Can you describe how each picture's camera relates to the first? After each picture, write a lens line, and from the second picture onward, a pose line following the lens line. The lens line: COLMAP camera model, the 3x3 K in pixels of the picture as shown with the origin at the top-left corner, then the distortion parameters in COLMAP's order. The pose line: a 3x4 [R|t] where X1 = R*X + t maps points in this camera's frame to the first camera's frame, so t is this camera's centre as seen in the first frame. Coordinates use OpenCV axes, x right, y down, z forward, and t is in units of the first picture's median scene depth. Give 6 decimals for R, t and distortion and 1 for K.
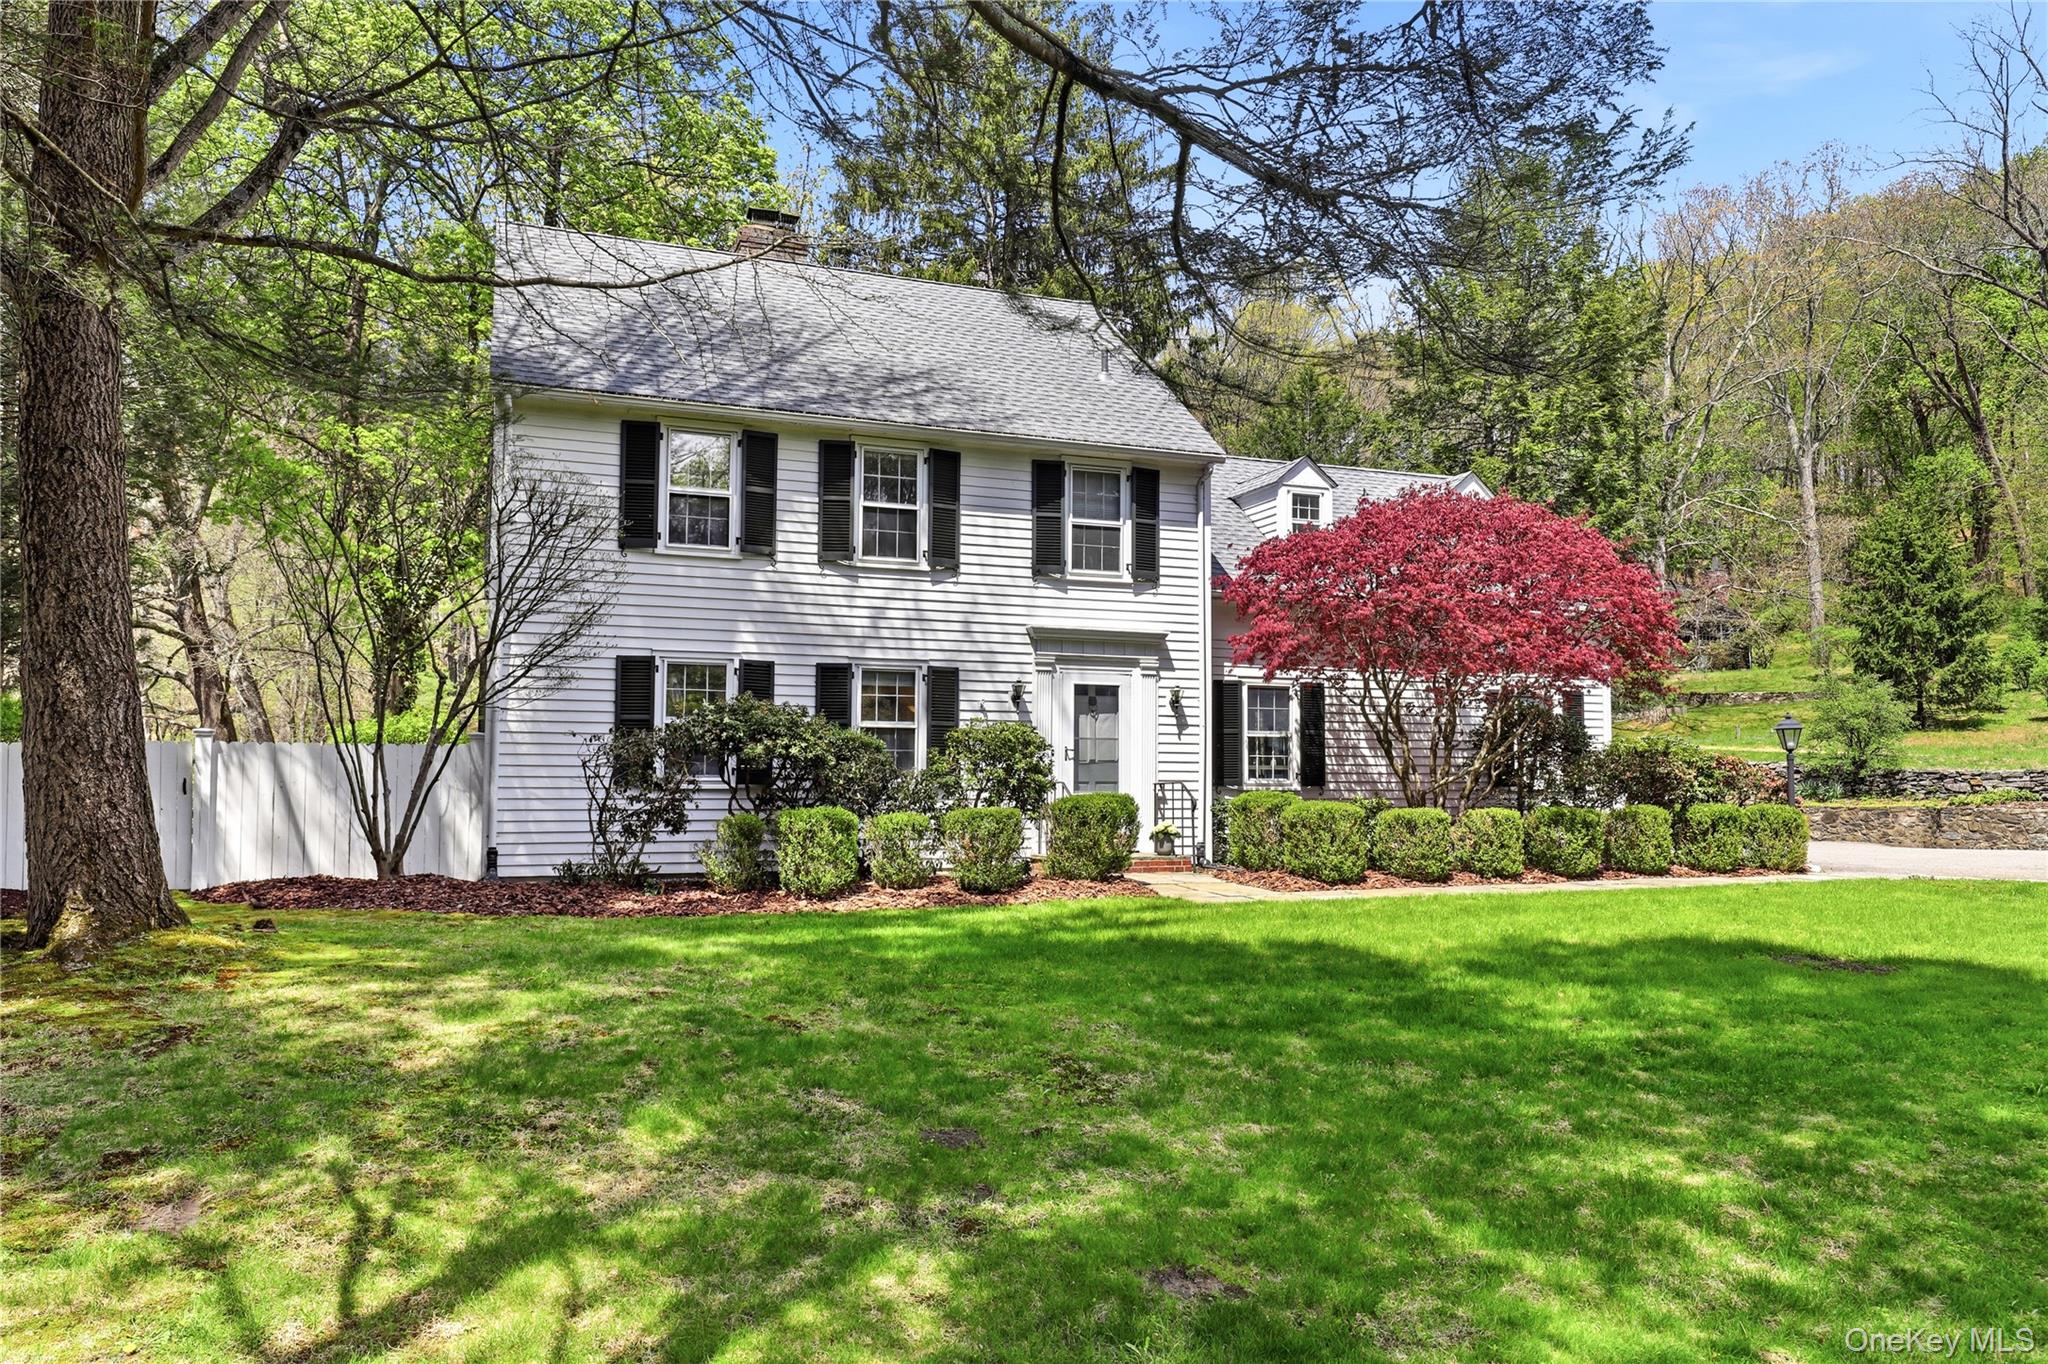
lens RADIAL K [[1029.1, 0, 1024.0], [0, 1029.1, 682.0], [0, 0, 1]] dist [0.003093, -0.000030]
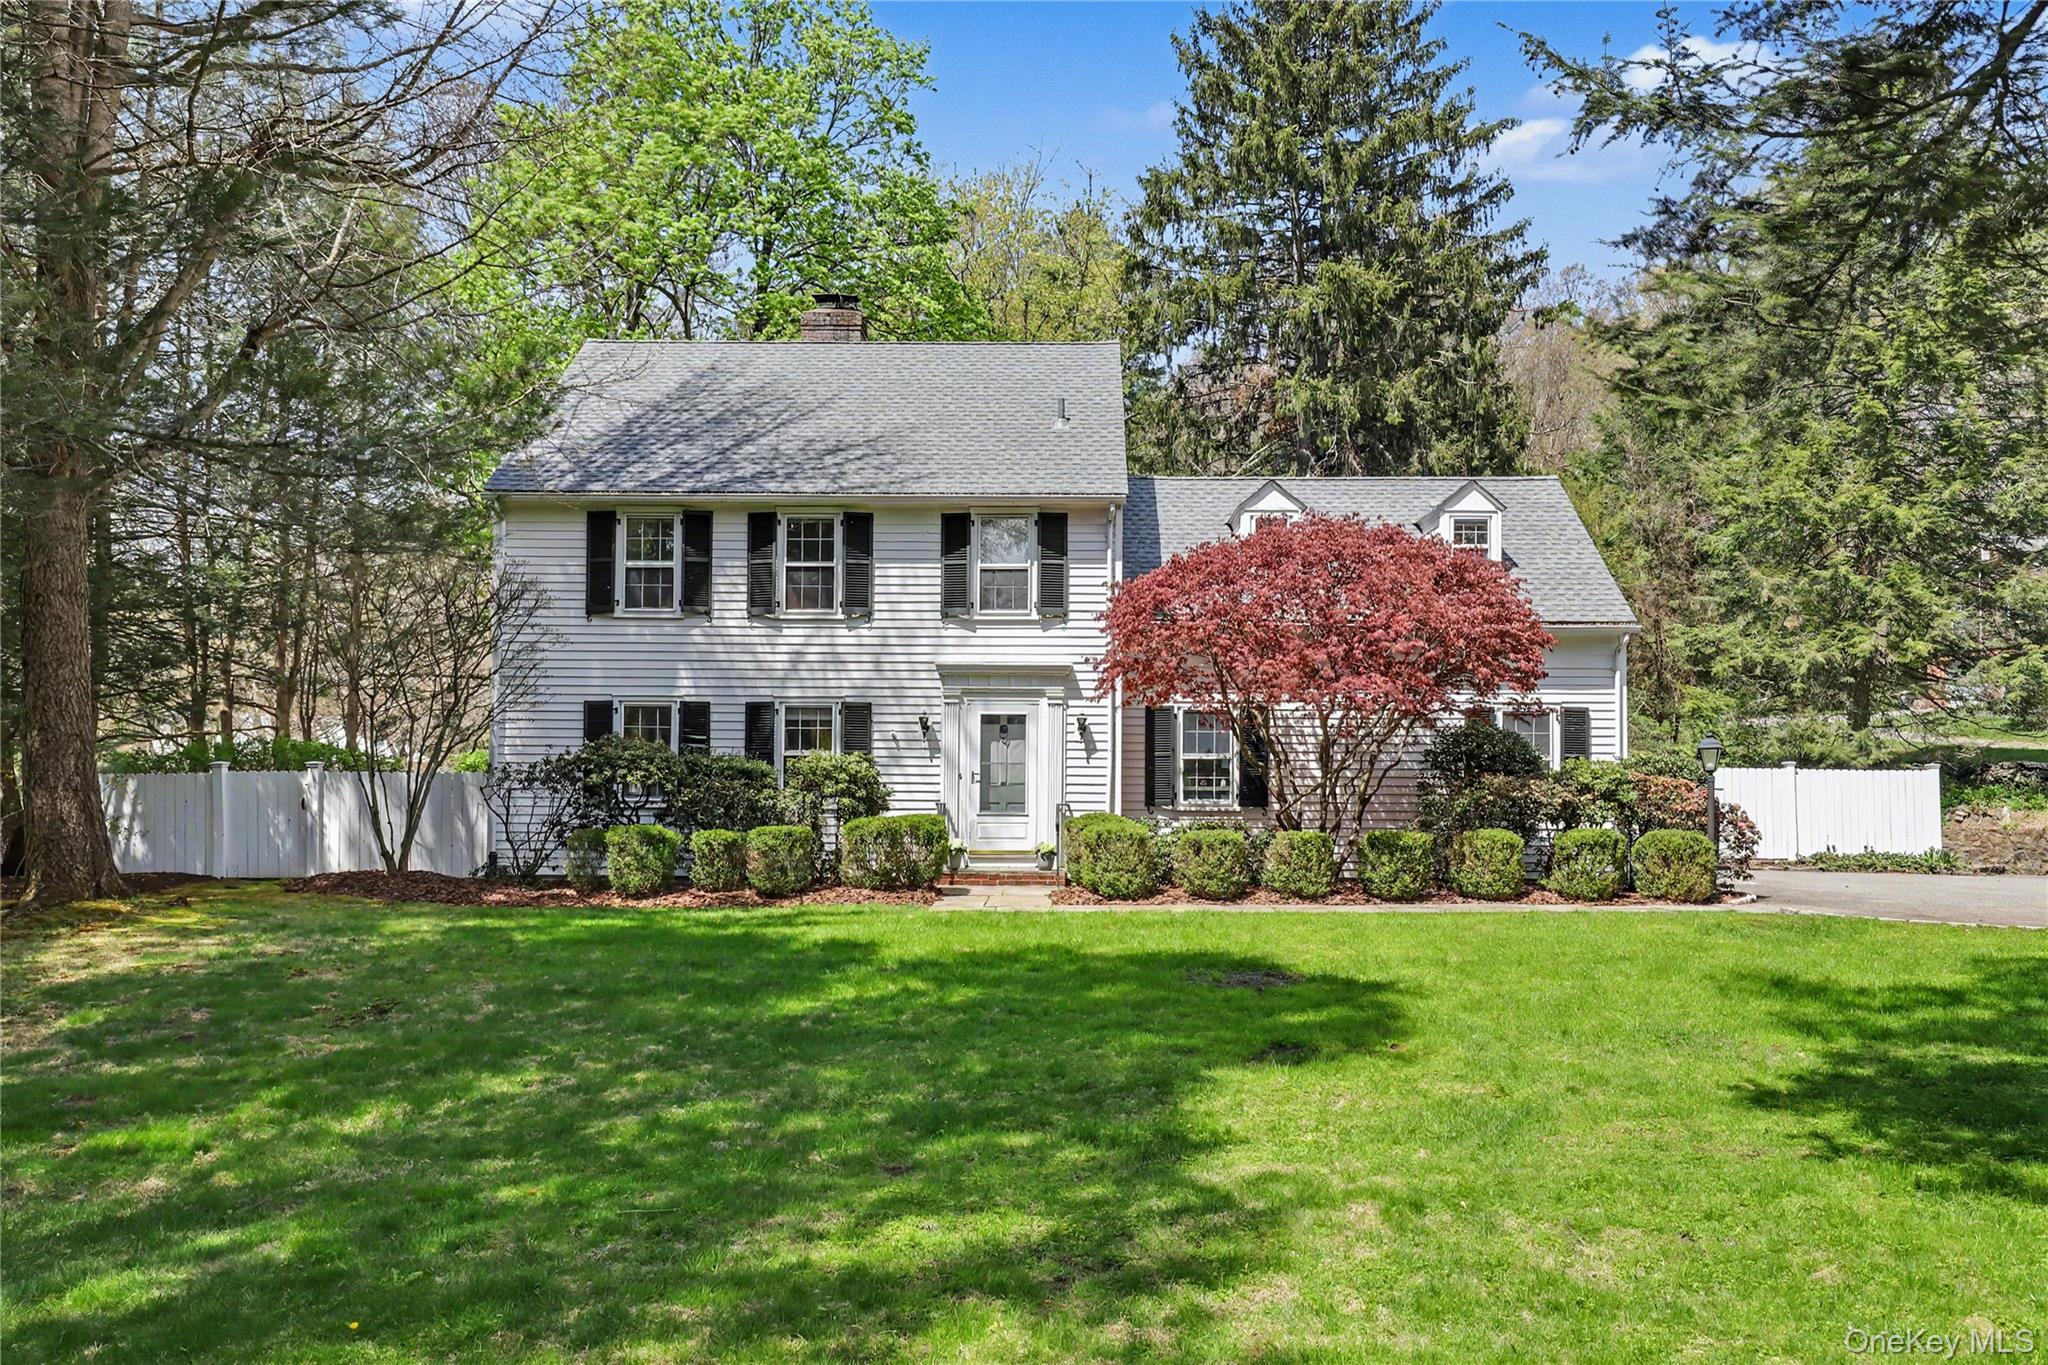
lens RADIAL K [[1019.1, 0, 1020.9], [0, 1019.1, 702.5], [0, 0, 1]] dist [-0.002392, 0.000038]
pose [[0.964371, -0.022417, -0.263603, 0.397483], [0.023861, 0.999713, 0.002275, -0.012555], [0.263476, -0.008484, 0.964629, -0.046651]]
